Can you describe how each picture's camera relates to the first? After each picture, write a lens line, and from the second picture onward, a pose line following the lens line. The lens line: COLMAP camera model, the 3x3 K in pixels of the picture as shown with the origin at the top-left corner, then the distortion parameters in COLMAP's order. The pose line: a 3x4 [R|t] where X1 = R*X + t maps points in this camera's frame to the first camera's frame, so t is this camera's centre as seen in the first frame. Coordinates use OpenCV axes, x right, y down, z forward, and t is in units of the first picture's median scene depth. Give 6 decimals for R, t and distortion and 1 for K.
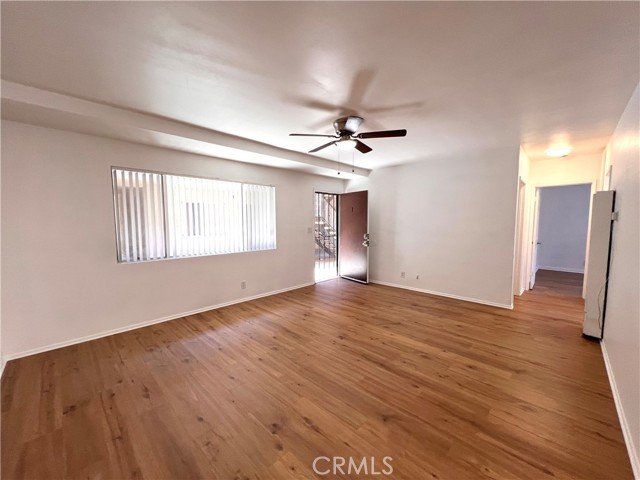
lens RADIAL K [[256.0, 0, 320.7], [0, 256.0, 241.8], [0, 0, 1]] dist [-0.000945, 0.000752]
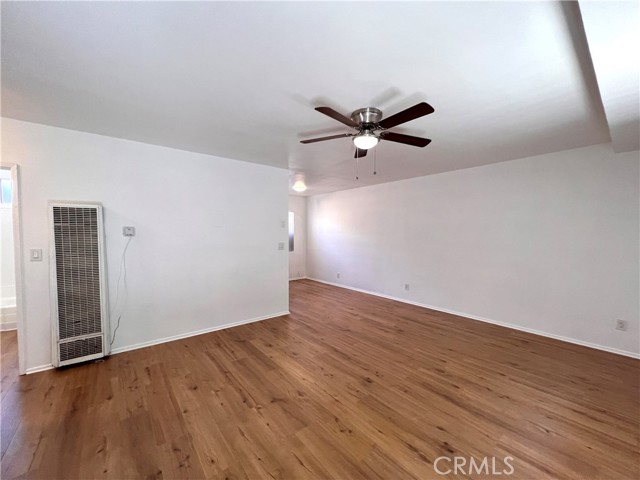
lens RADIAL K [[256.0, 0, 320.7], [0, 256.0, 241.8], [0, 0, 1]] dist [-0.000945, 0.000752]
pose [[-0.993081, -0.005596, 0.117302, 0.139885], [0.008334, 0.992987, 0.117930, -0.155996], [-0.117139, 0.118091, -0.986069, 1.774043]]
